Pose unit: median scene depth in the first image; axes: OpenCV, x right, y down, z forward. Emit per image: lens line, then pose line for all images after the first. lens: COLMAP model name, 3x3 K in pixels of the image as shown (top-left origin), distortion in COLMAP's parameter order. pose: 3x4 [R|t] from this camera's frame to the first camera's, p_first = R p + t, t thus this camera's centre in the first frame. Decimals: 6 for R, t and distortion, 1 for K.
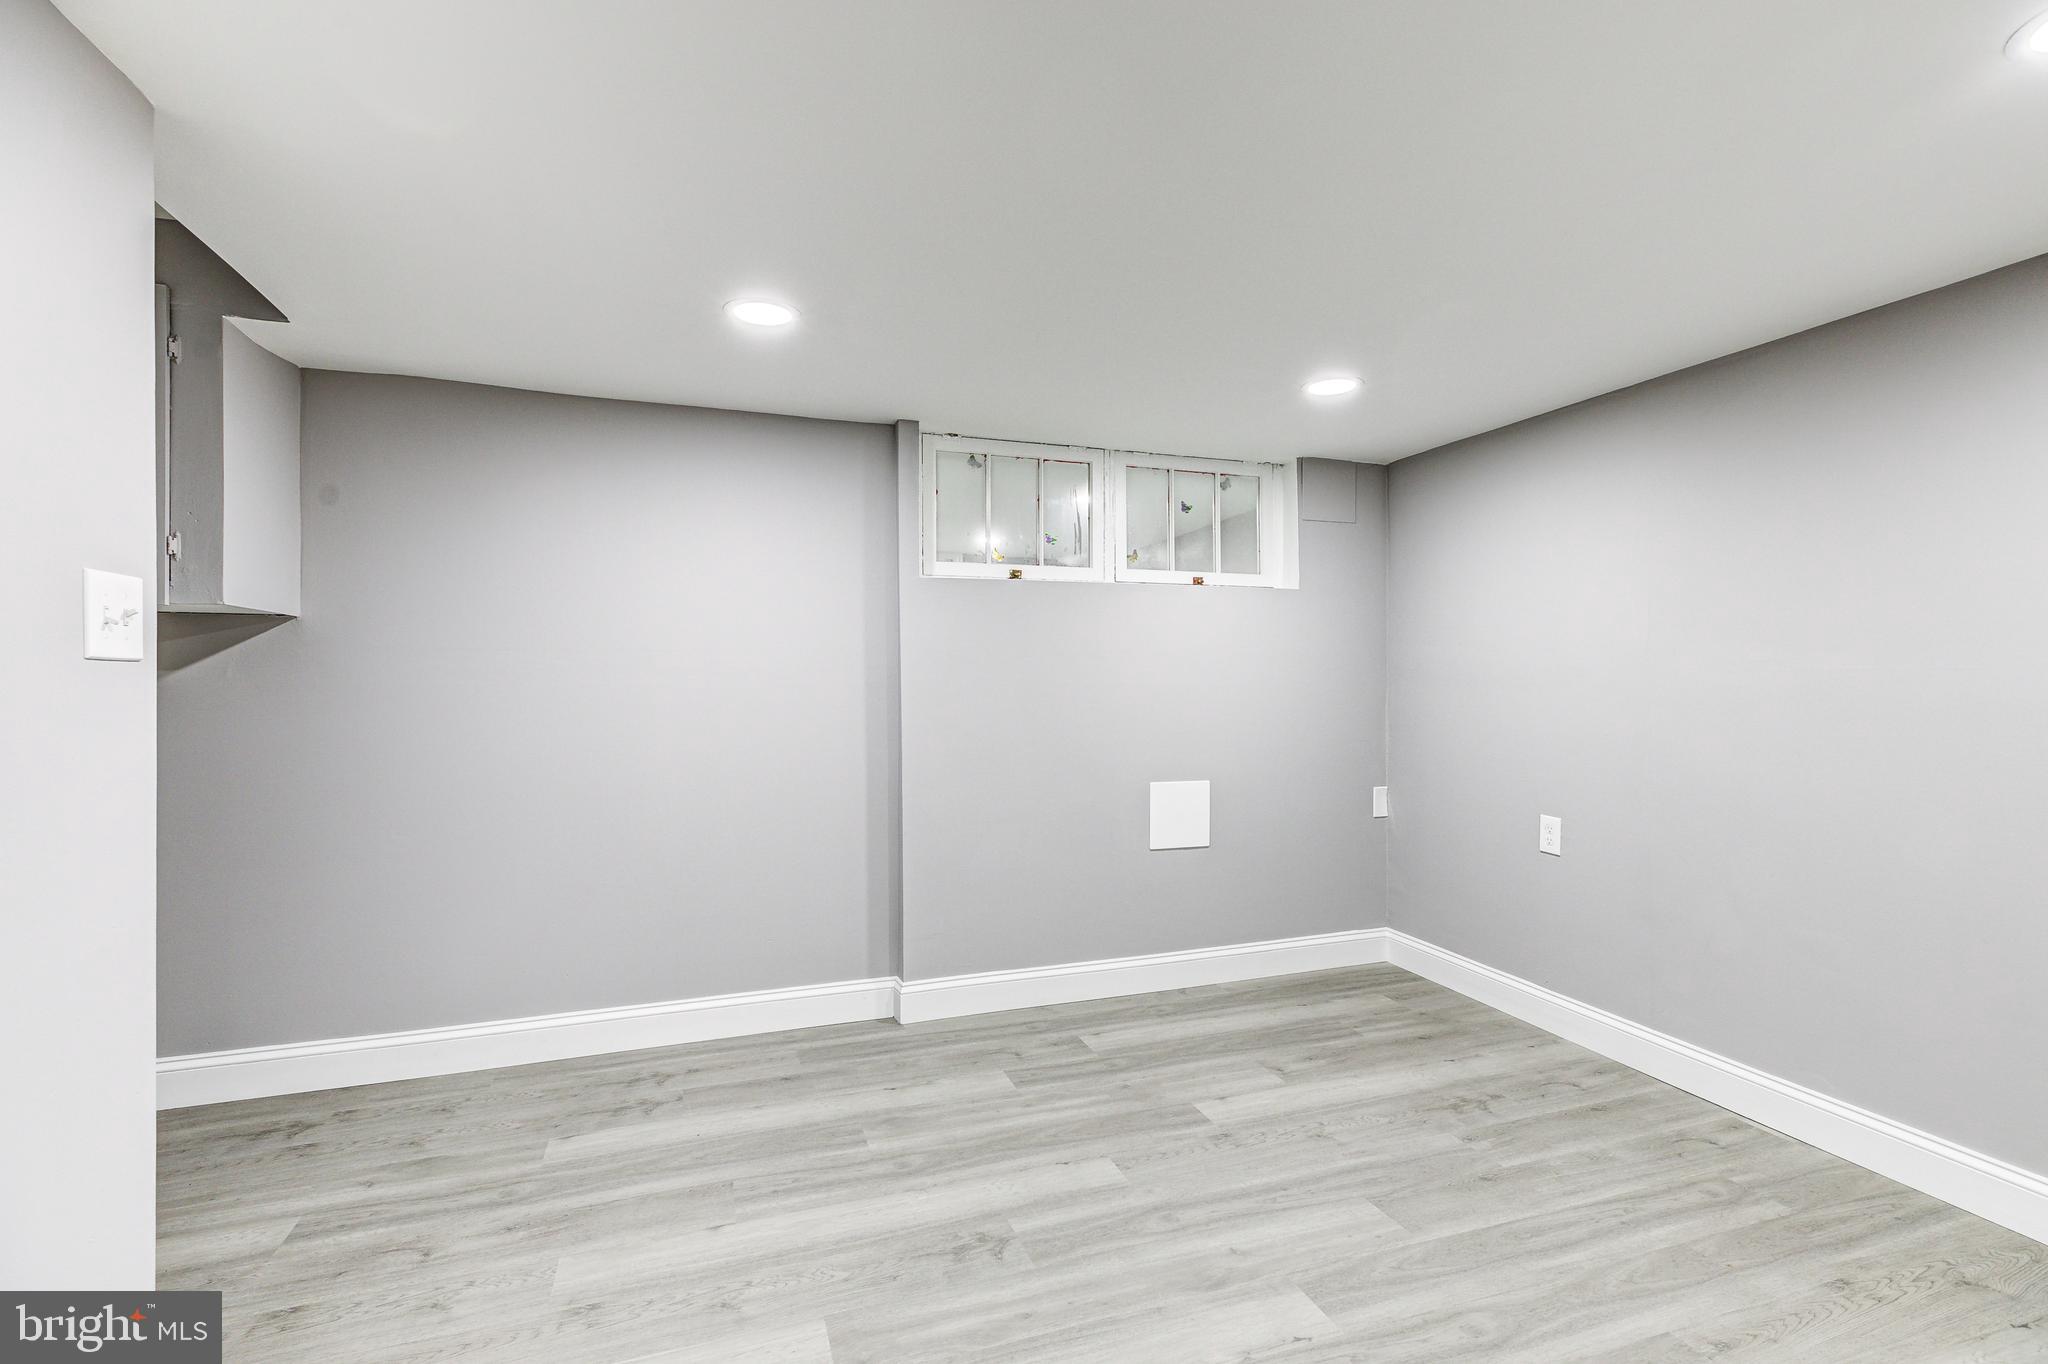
lens RADIAL K [[924.4, 0, 1034.0], [0, 924.4, 686.3], [0, 0, 1]] dist [0.012685, -0.000703]
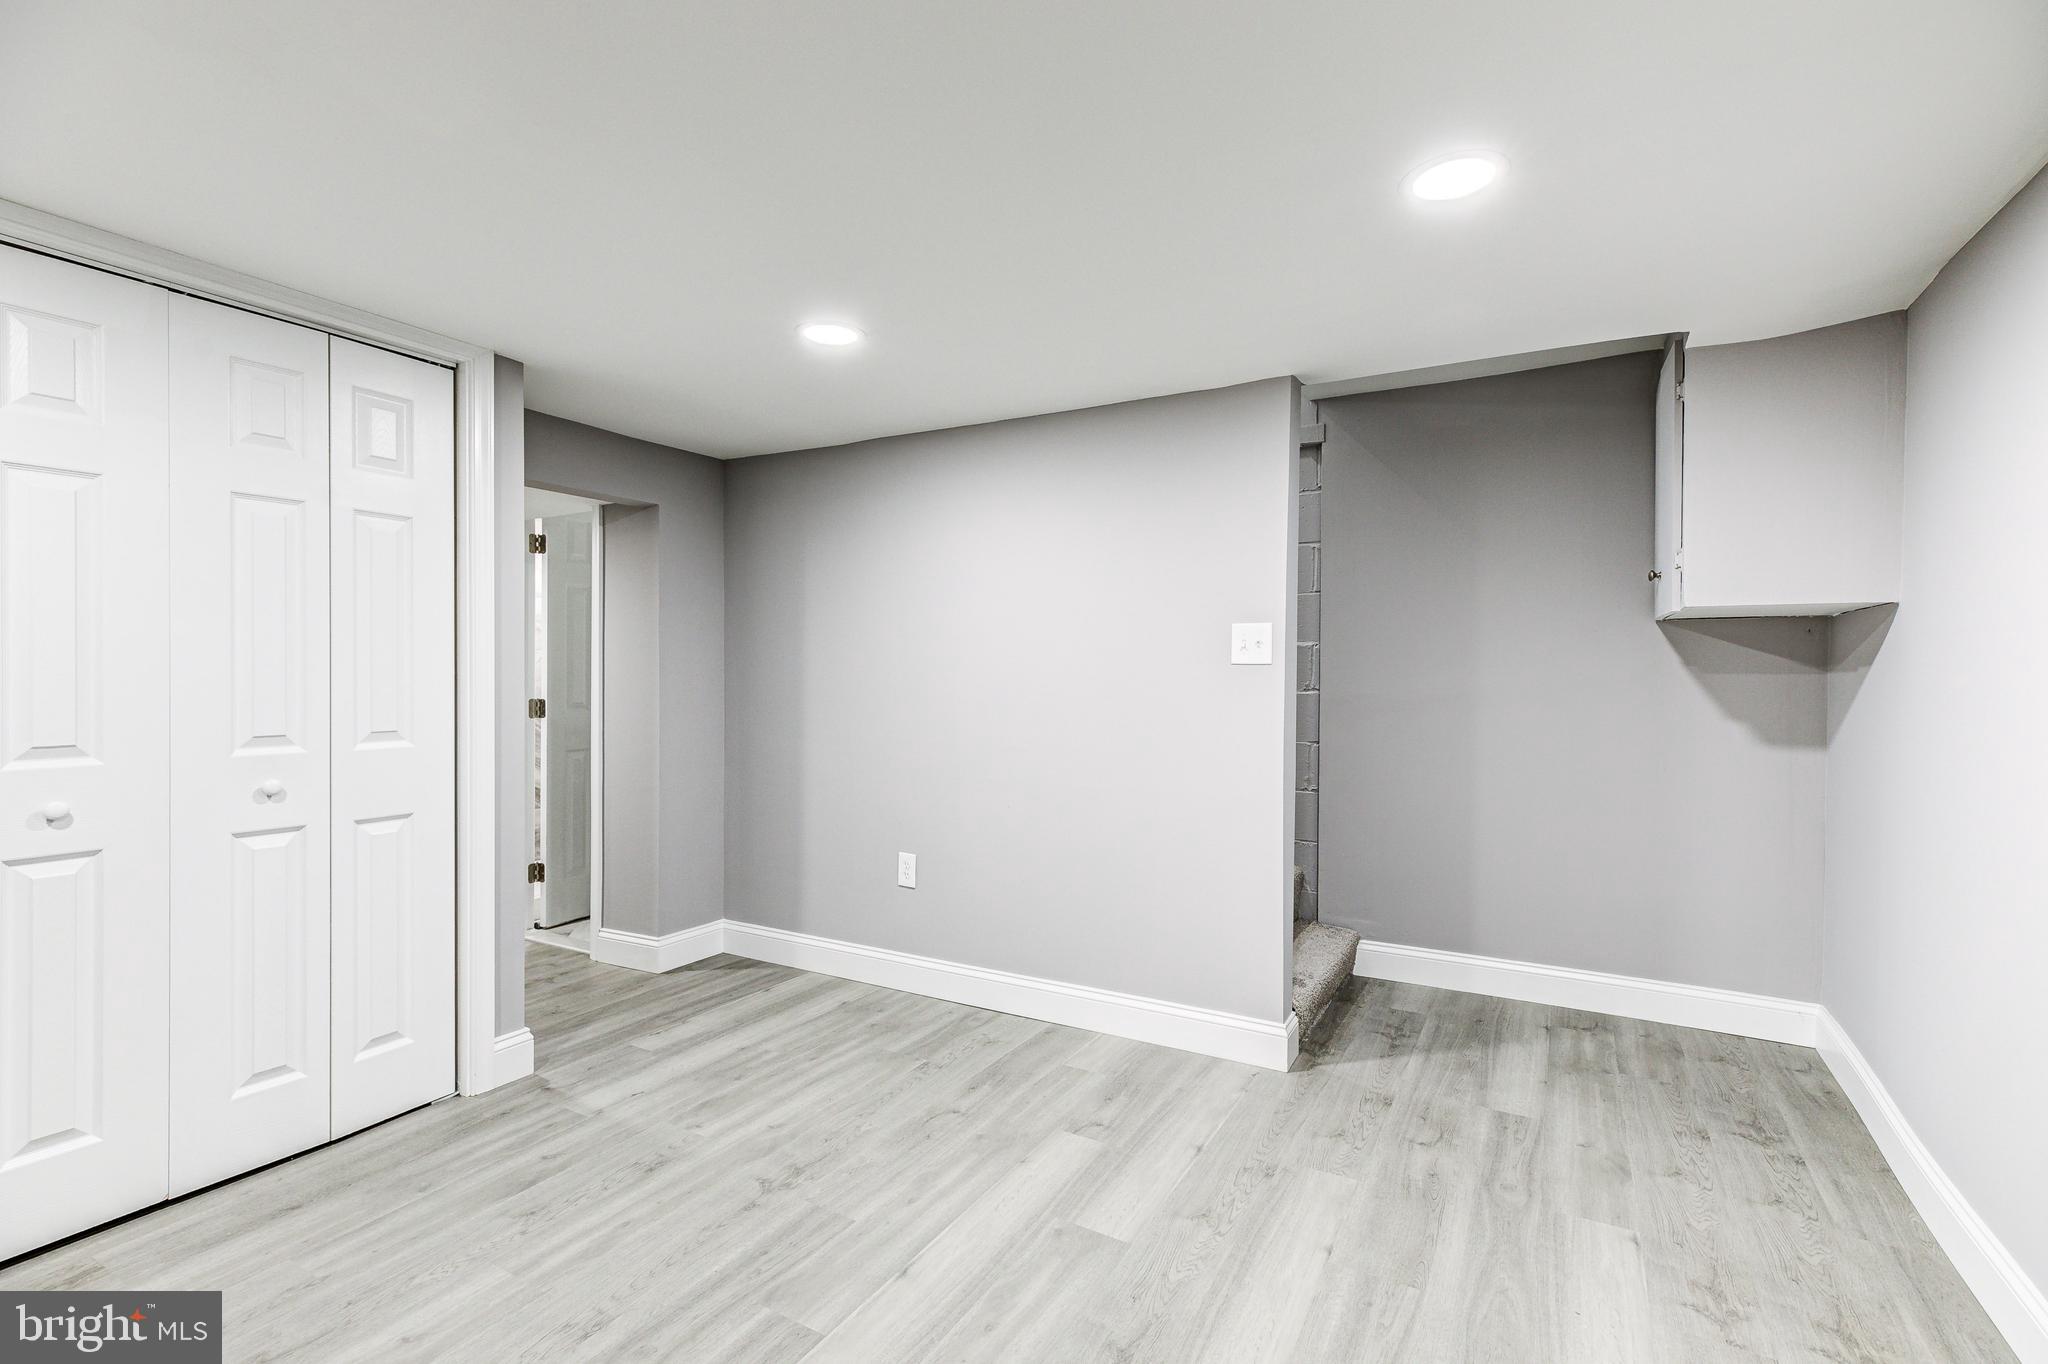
lens RADIAL K [[924.4, 0, 1025.0], [0, 924.4, 678.8], [0, 0, 1]] dist [0.012685, -0.000703]
pose [[-0.768591, 0.001776, -0.639738, 0.483480], [-0.006067, 0.999931, 0.010066, -0.009259], [0.639712, 0.011618, -0.768527, 1.461204]]
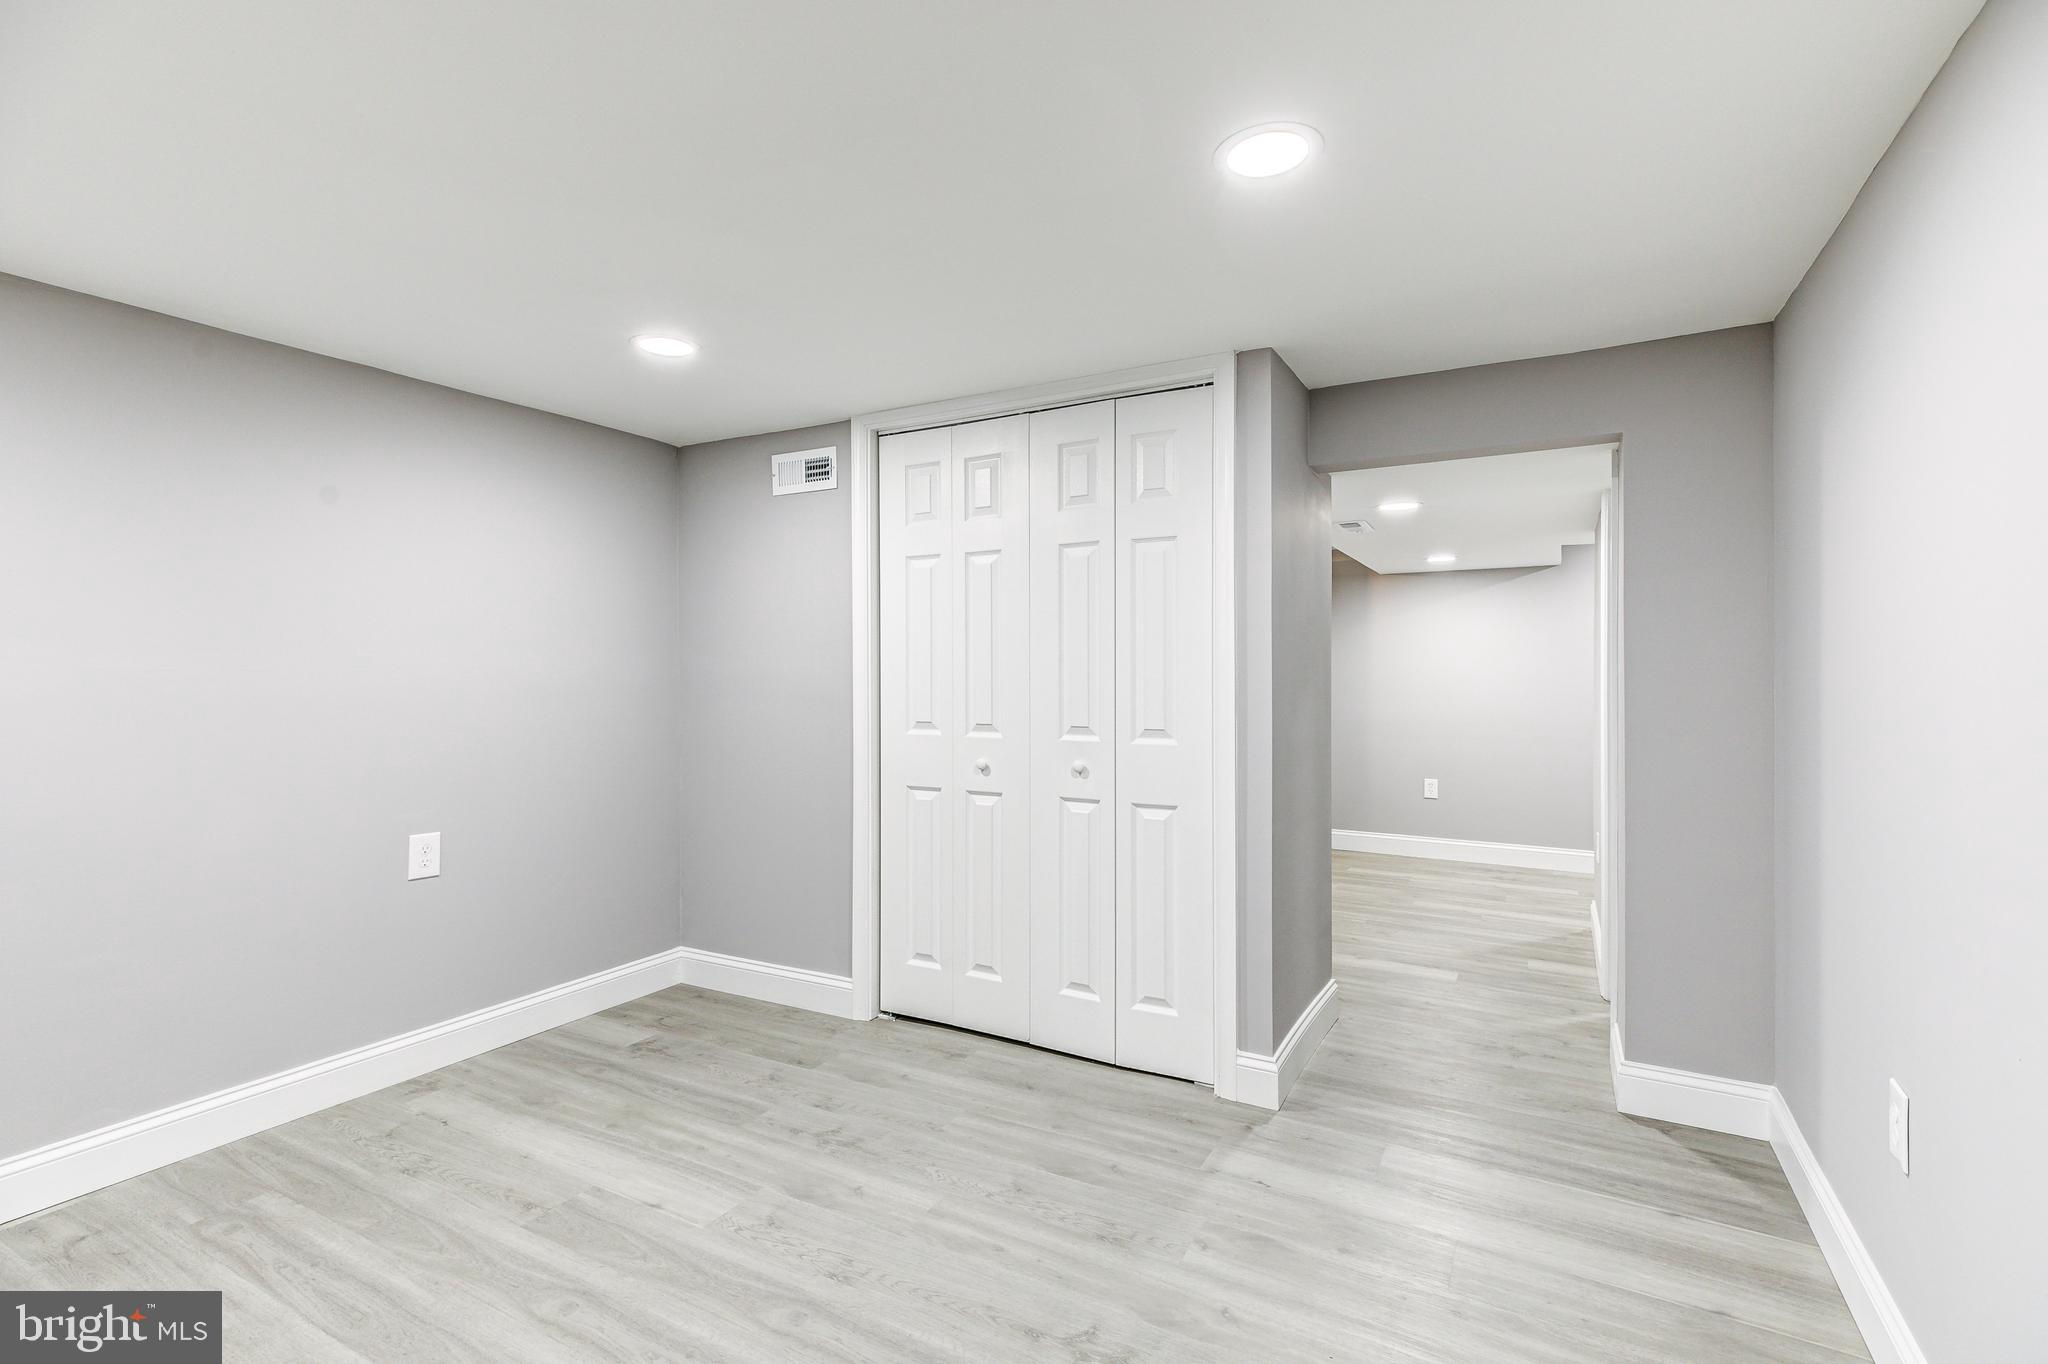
lens RADIAL K [[924.4, 0, 1027.1], [0, 924.4, 677.2], [0, 0, 1]] dist [0.012685, -0.000703]
pose [[-0.656004, 0.002076, 0.754754, -0.524817], [0.007149, 0.999968, 0.003463, -0.006886], [-0.754723, 0.007668, -0.655998, 1.049744]]
